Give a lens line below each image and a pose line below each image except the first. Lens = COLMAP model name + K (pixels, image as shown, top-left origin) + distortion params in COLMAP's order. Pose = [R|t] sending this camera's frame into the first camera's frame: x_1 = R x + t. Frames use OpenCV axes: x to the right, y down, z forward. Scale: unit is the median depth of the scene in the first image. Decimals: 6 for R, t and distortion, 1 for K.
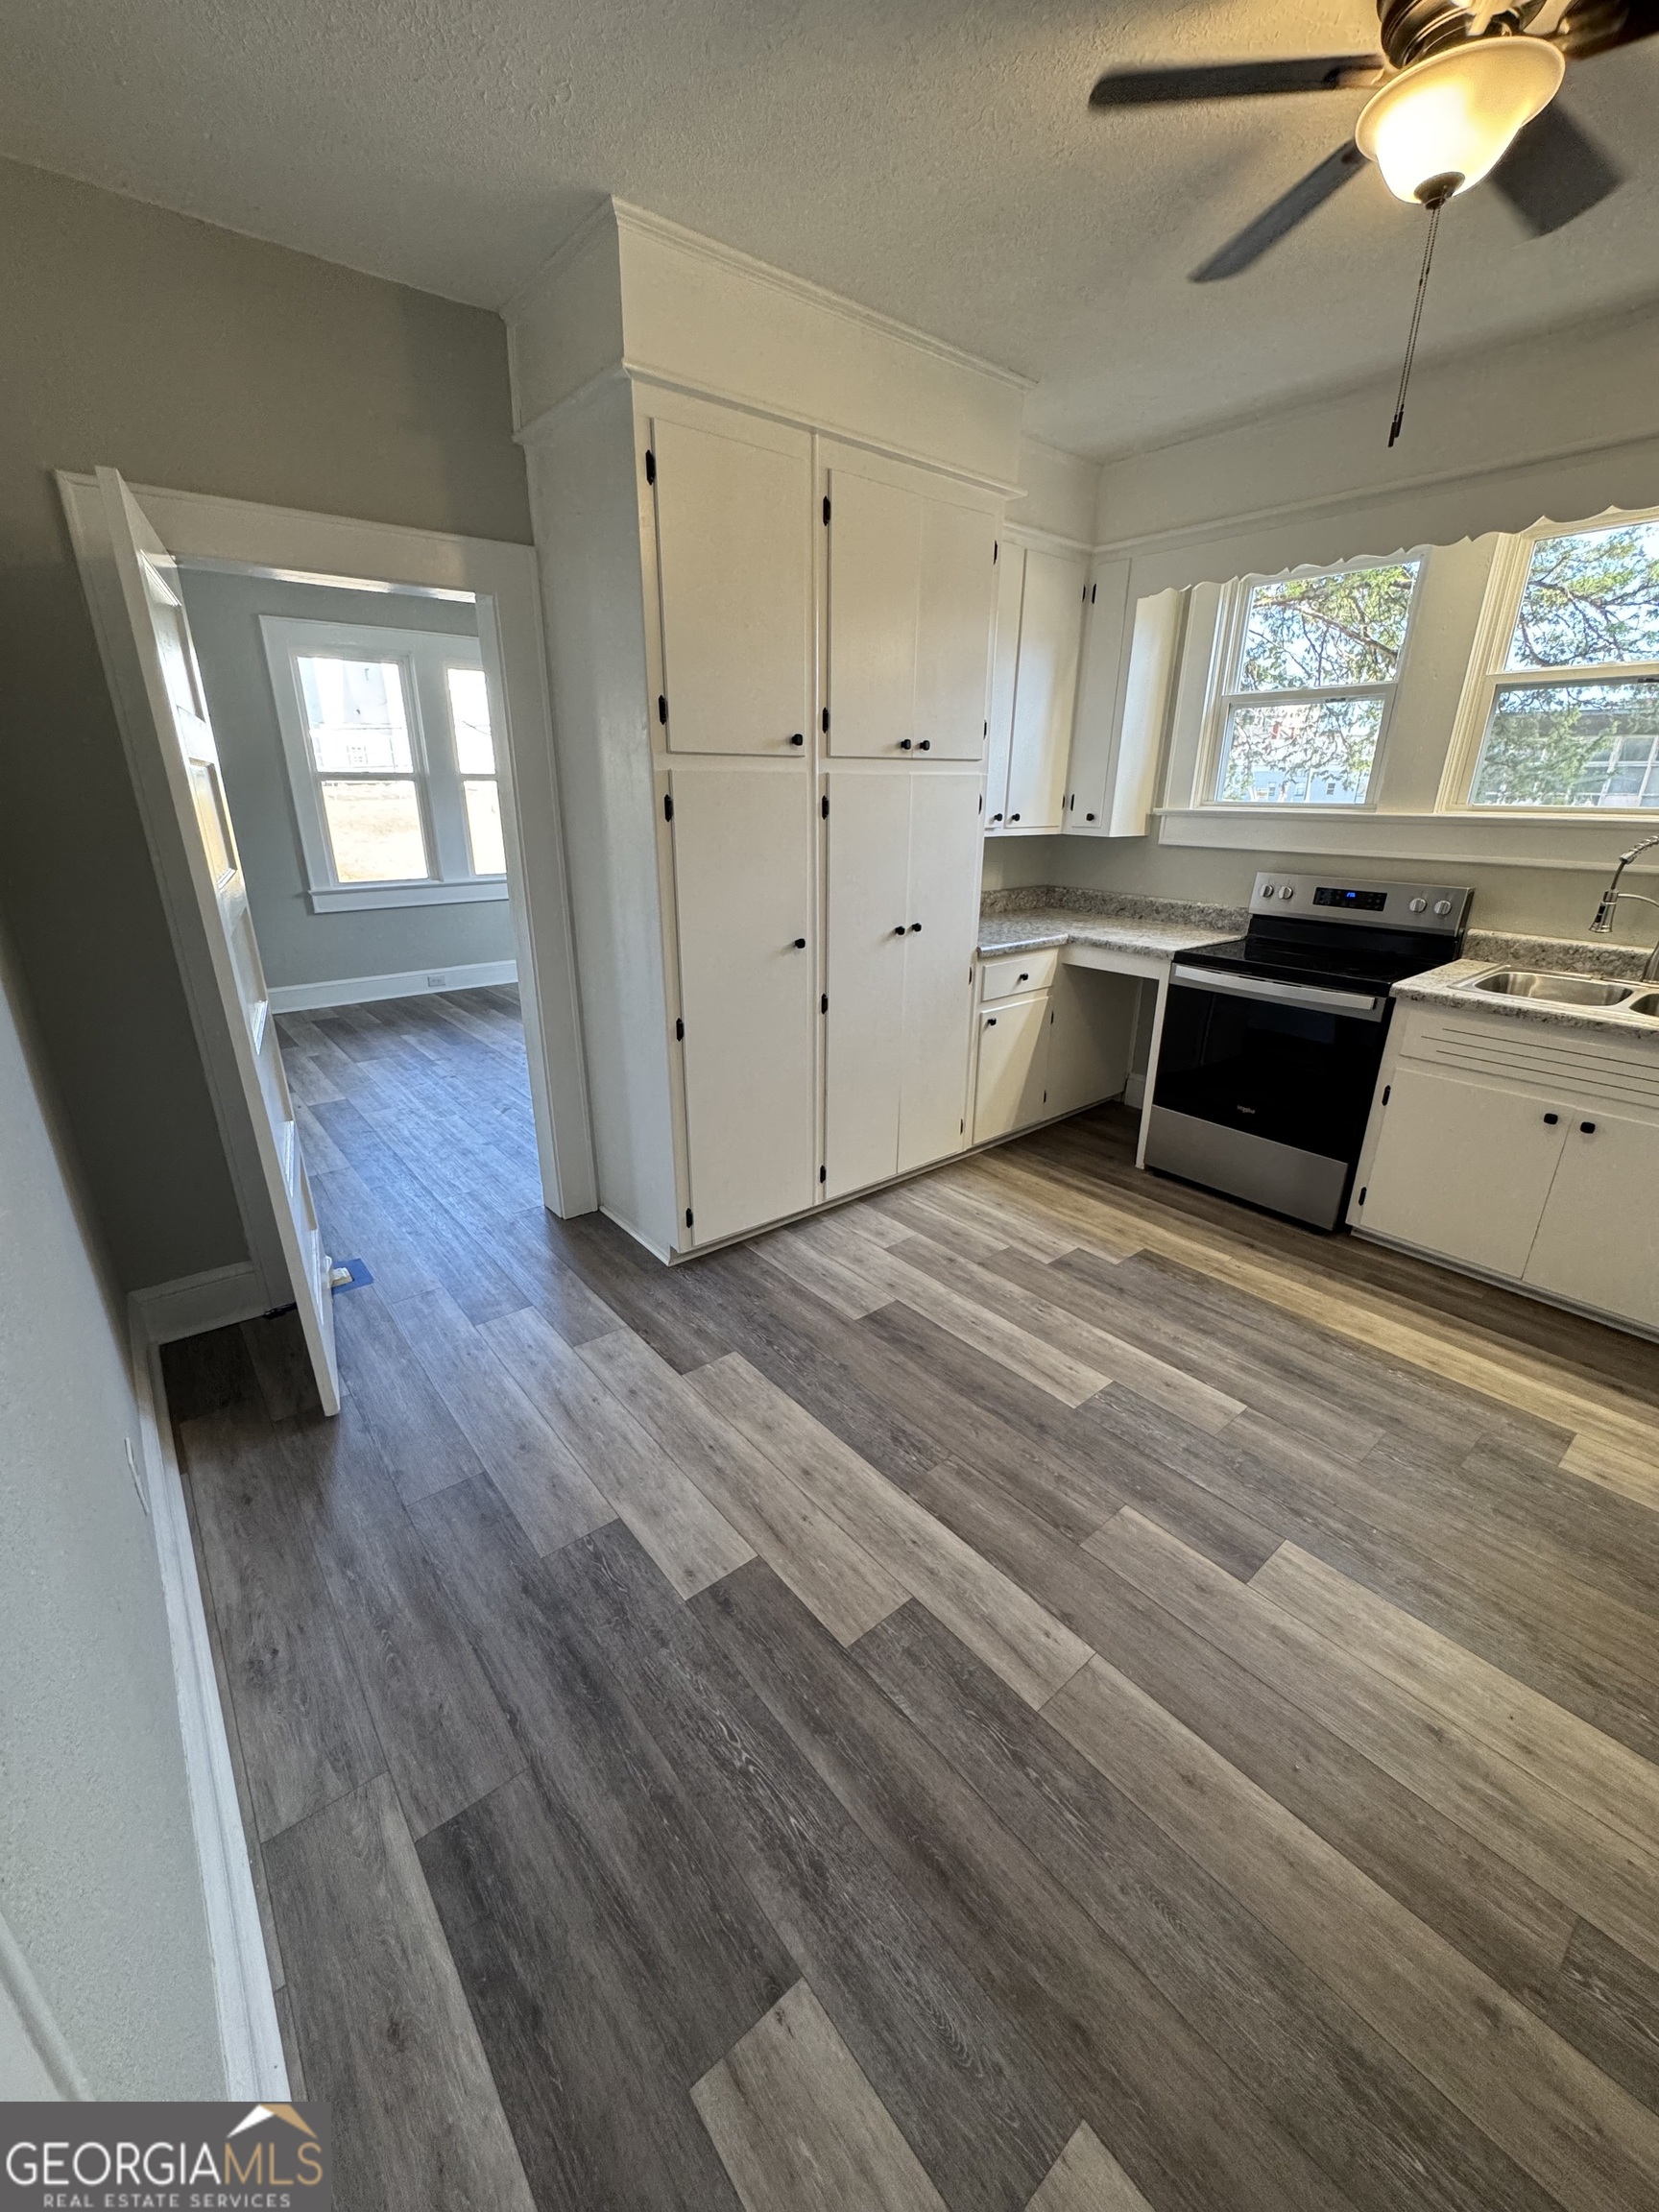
lens RADIAL K [[881.2, 0, 832.0], [0, 881.2, 1108.0], [0, 0, 1]] dist [-0.001257, 0.000011]
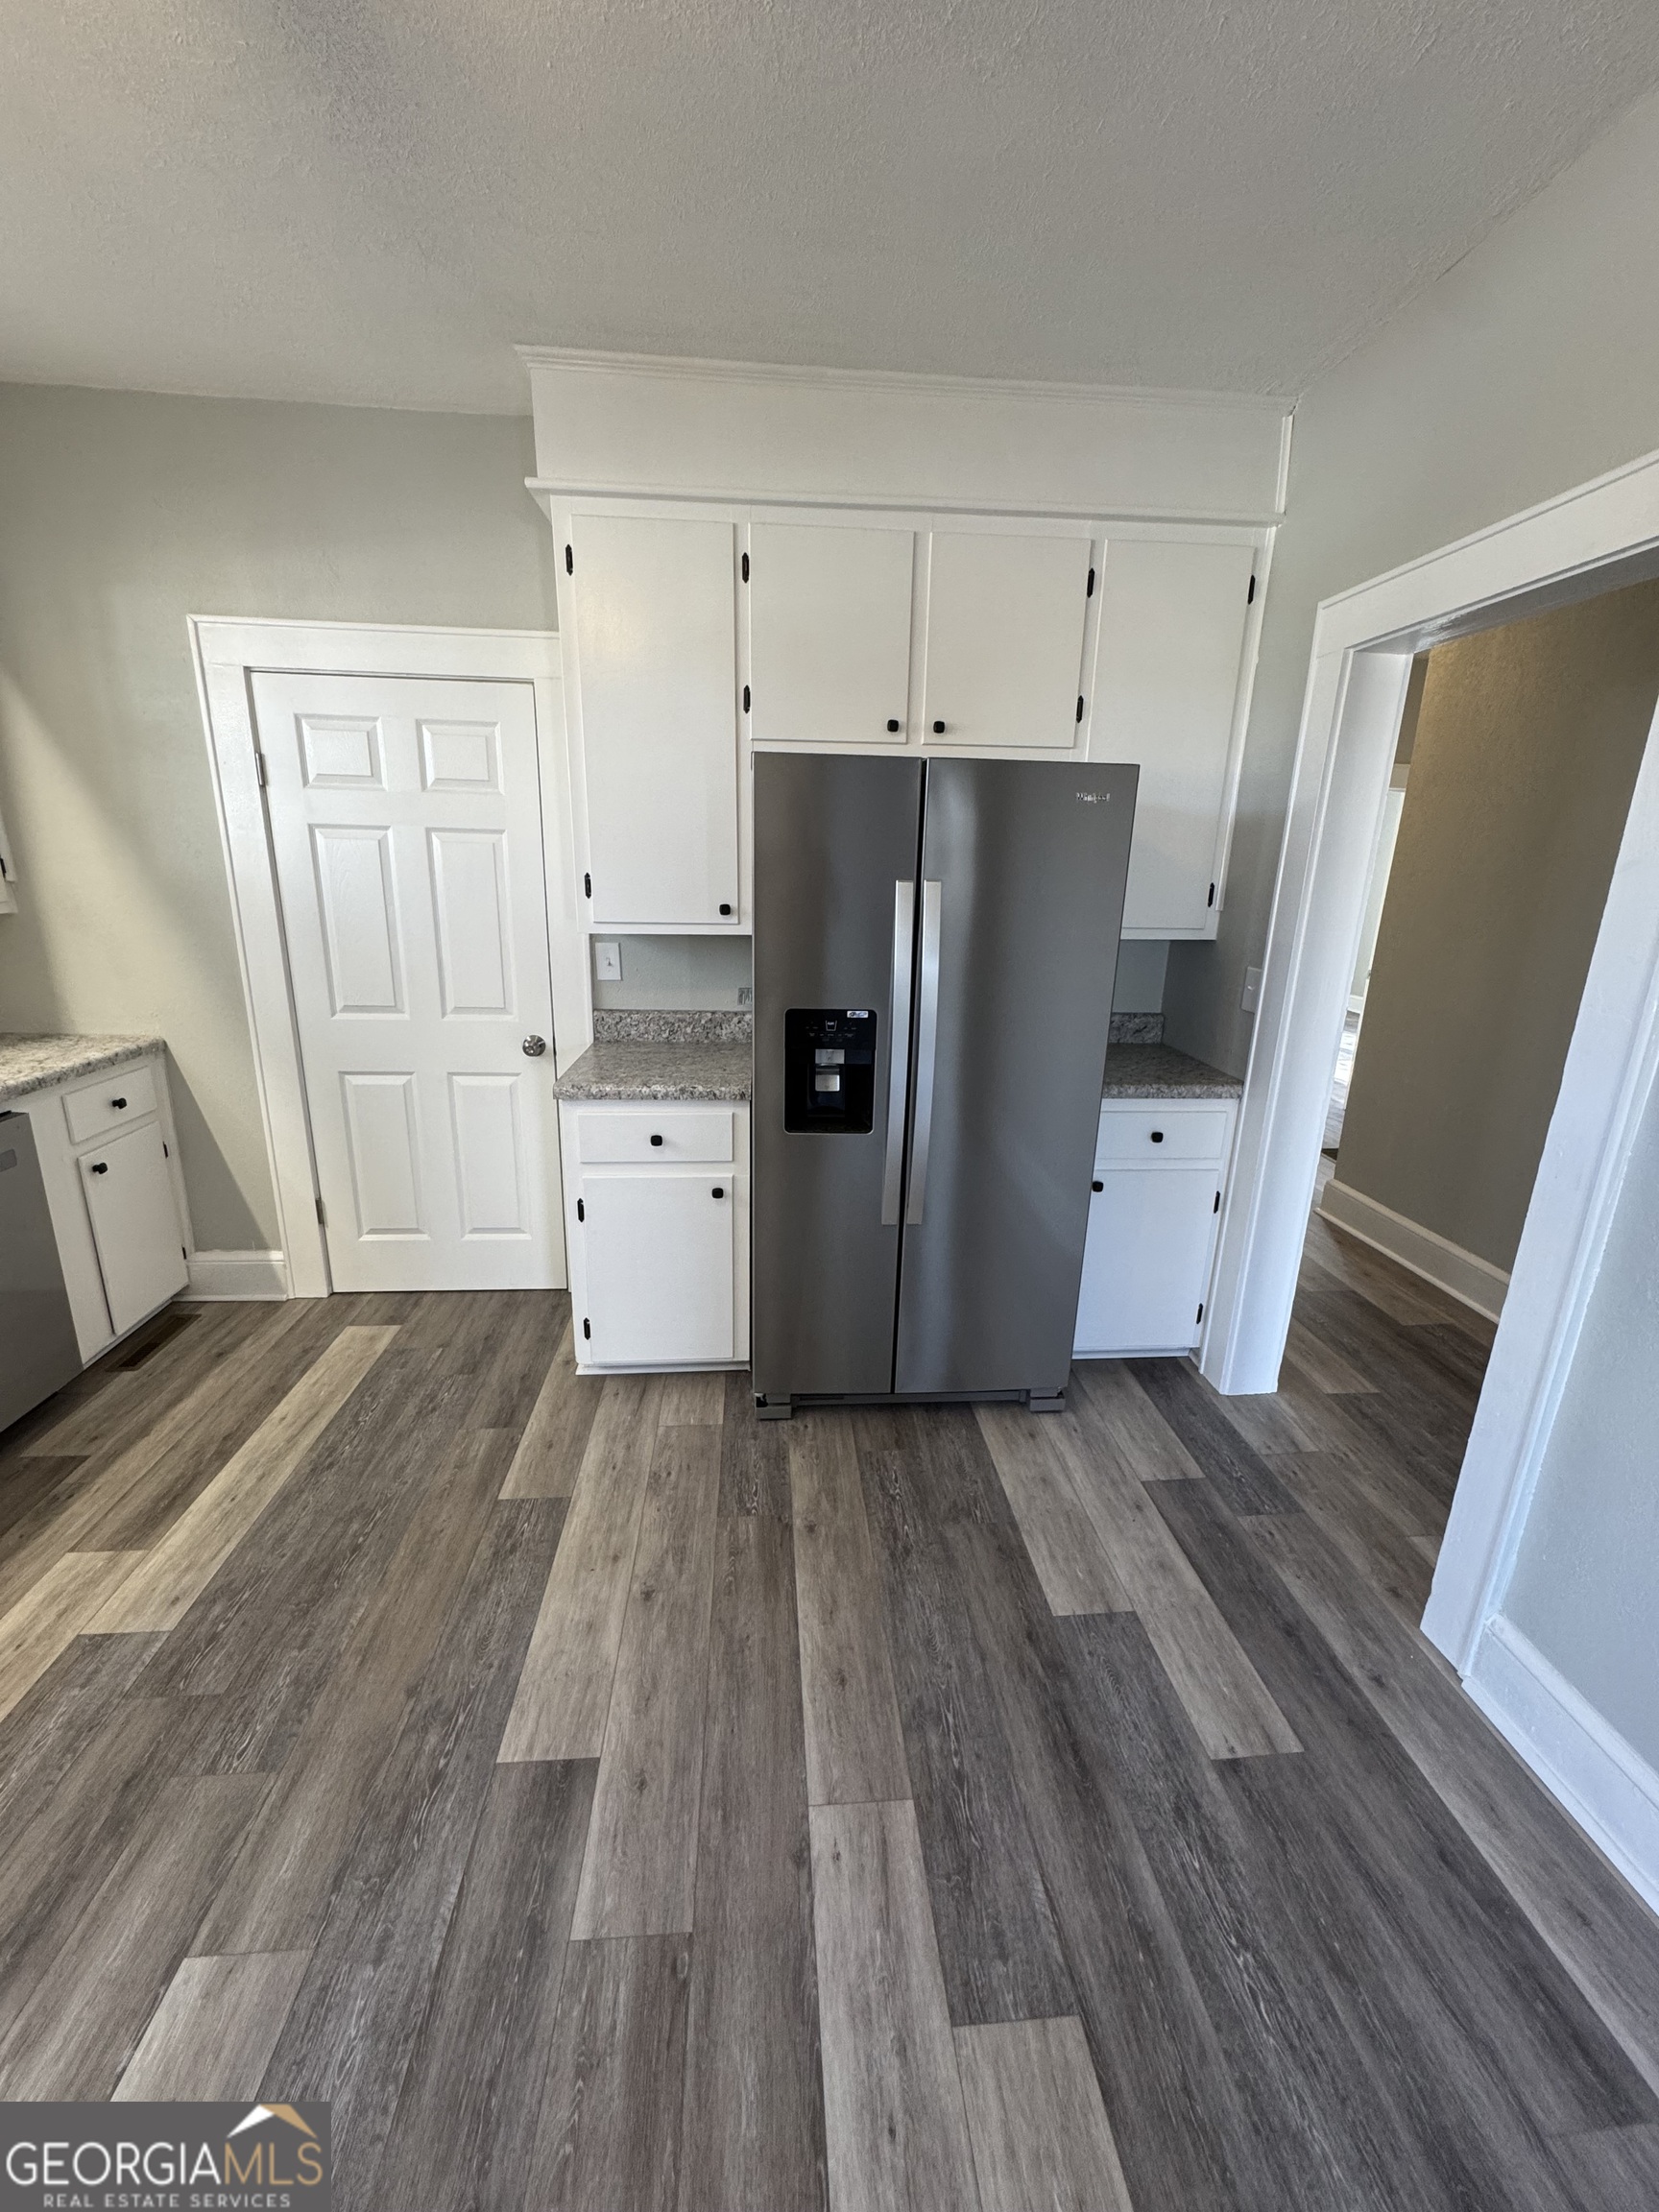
lens RADIAL K [[881.2, 0, 832.0], [0, 881.2, 1108.0], [0, 0, 1]] dist [-0.001257, 0.000011]
pose [[-0.819365, -0.180589, 0.544085, -0.054795], [0.167654, 0.832108, 0.528666, -0.307160], [-0.548209, 0.524389, -0.651524, 0.825294]]
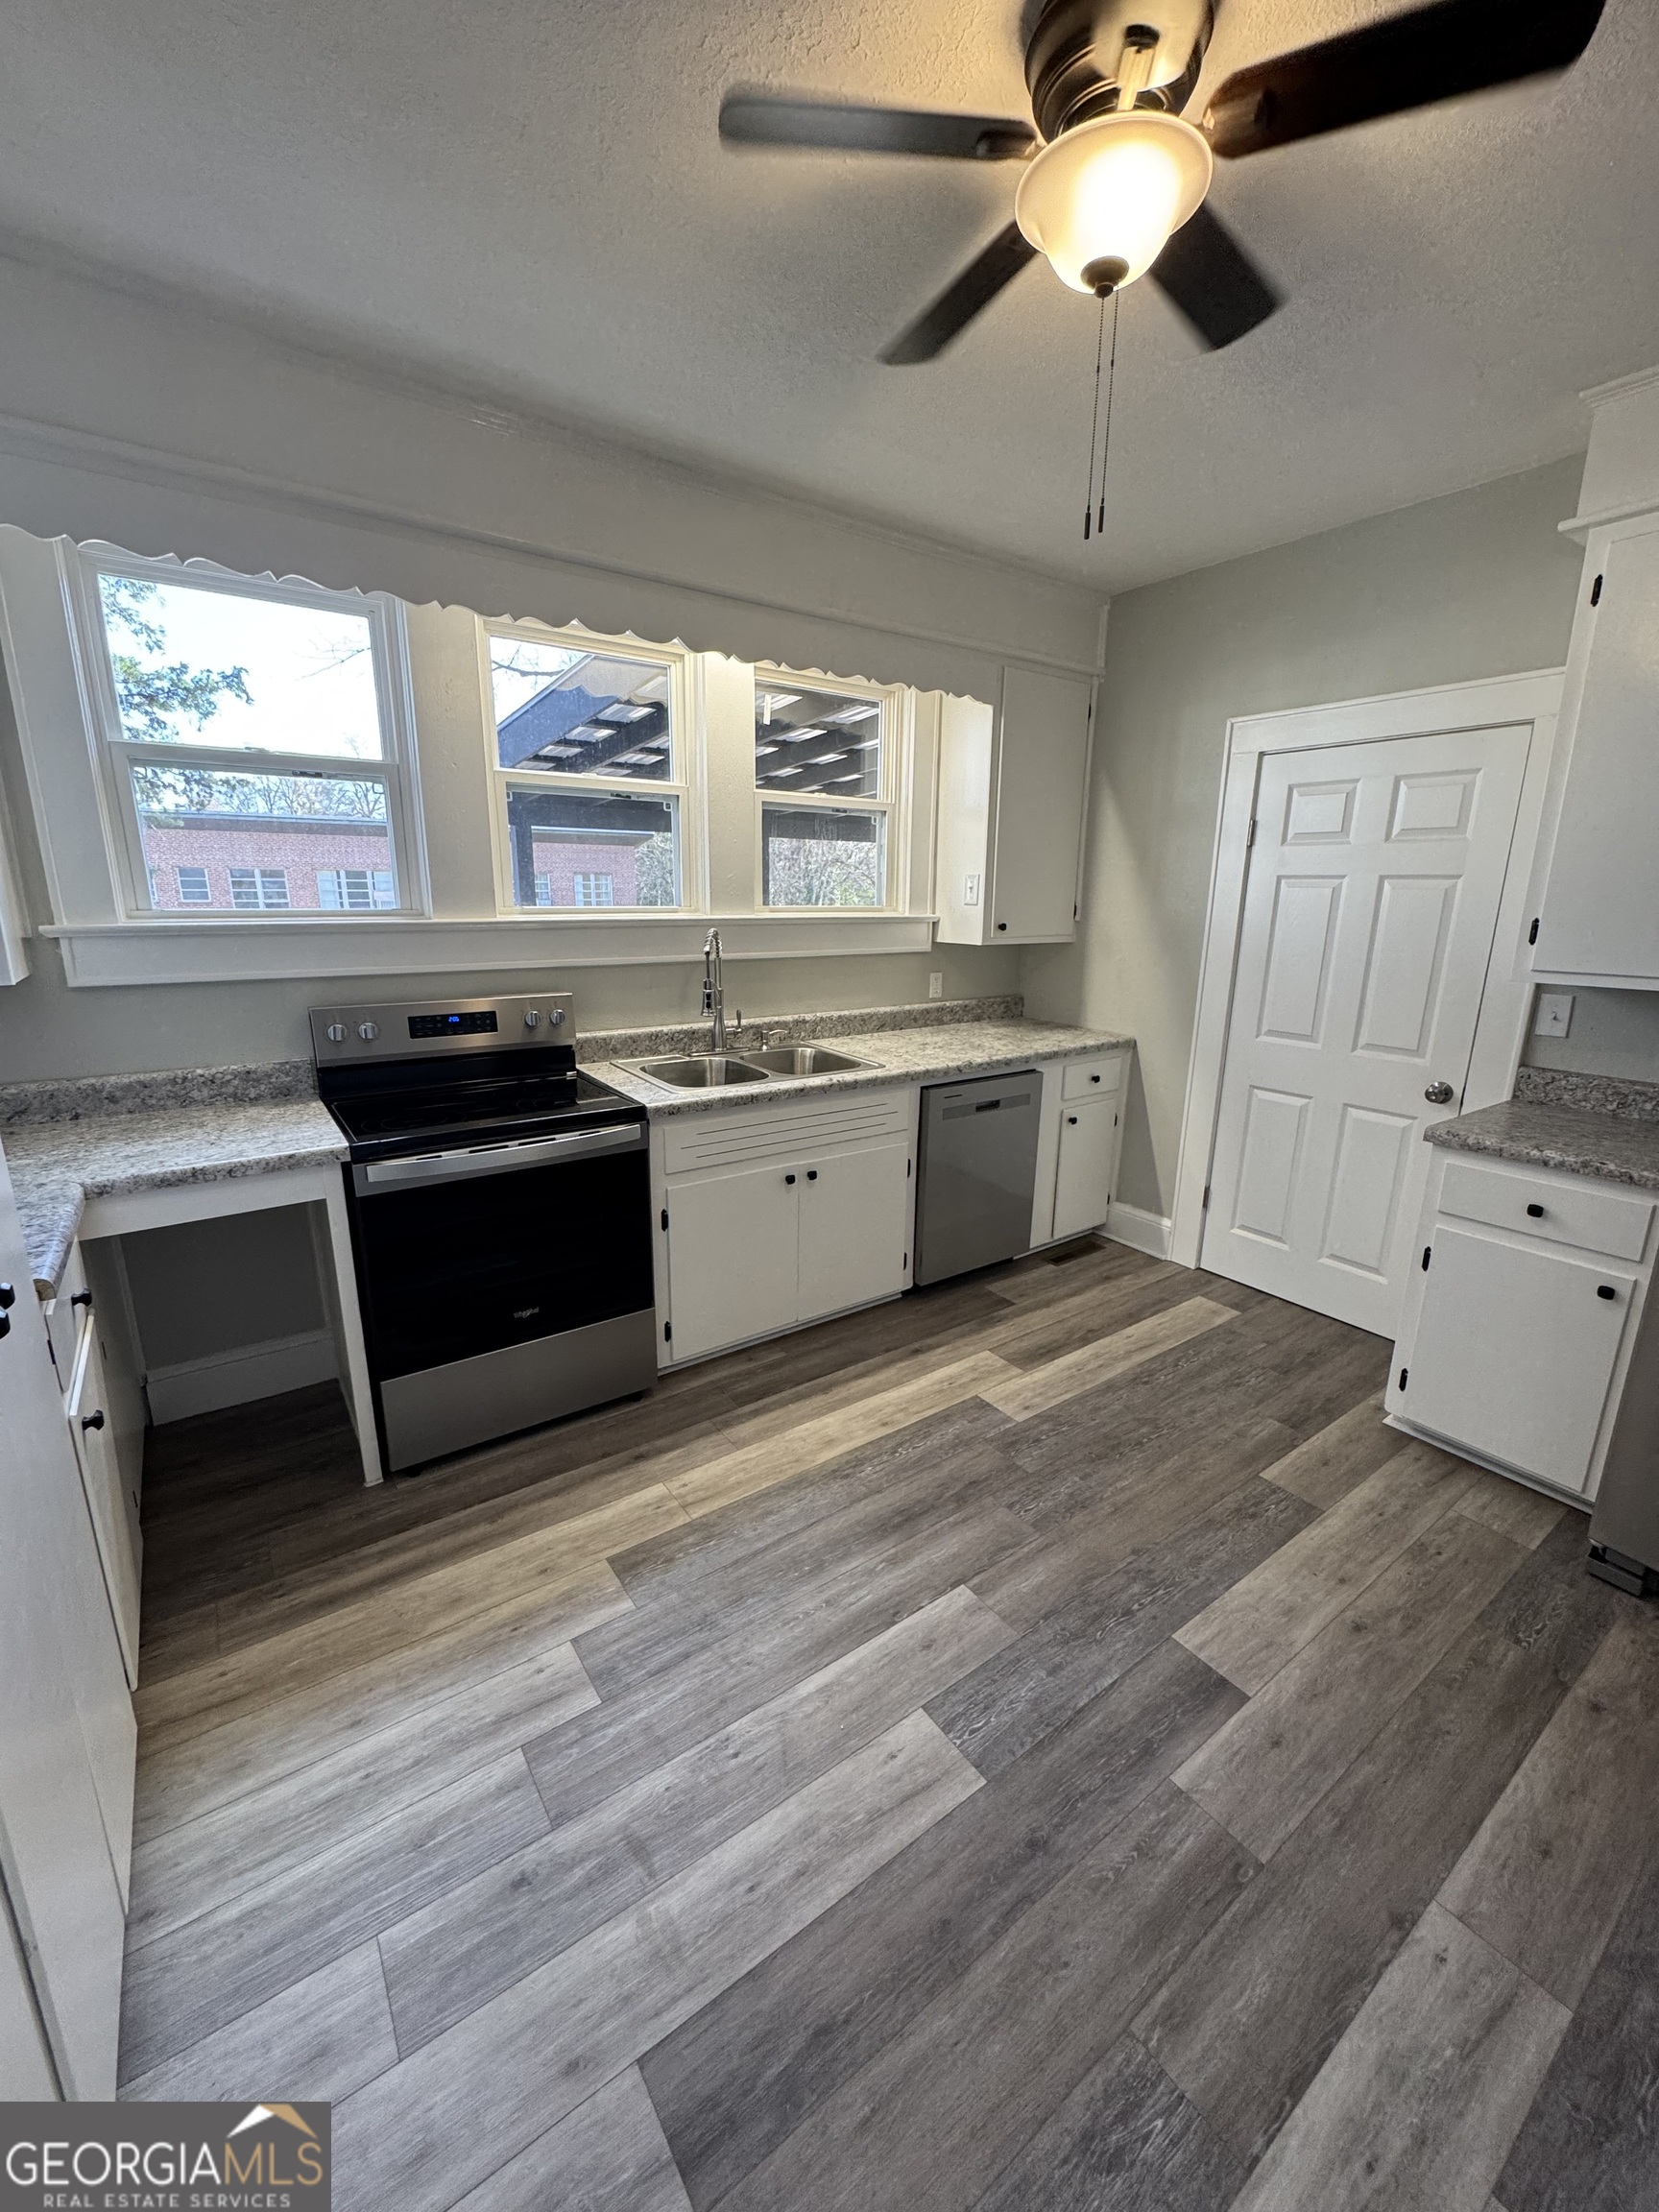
lens RADIAL K [[881.2, 0, 832.0], [0, 881.2, 1108.0], [0, 0, 1]] dist [-0.001257, 0.000011]
pose [[0.070166, -0.247058, 0.966457, -0.253455], [0.334214, 0.918672, 0.210578, -0.309570], [-0.939882, 0.308228, 0.147030, 0.815357]]
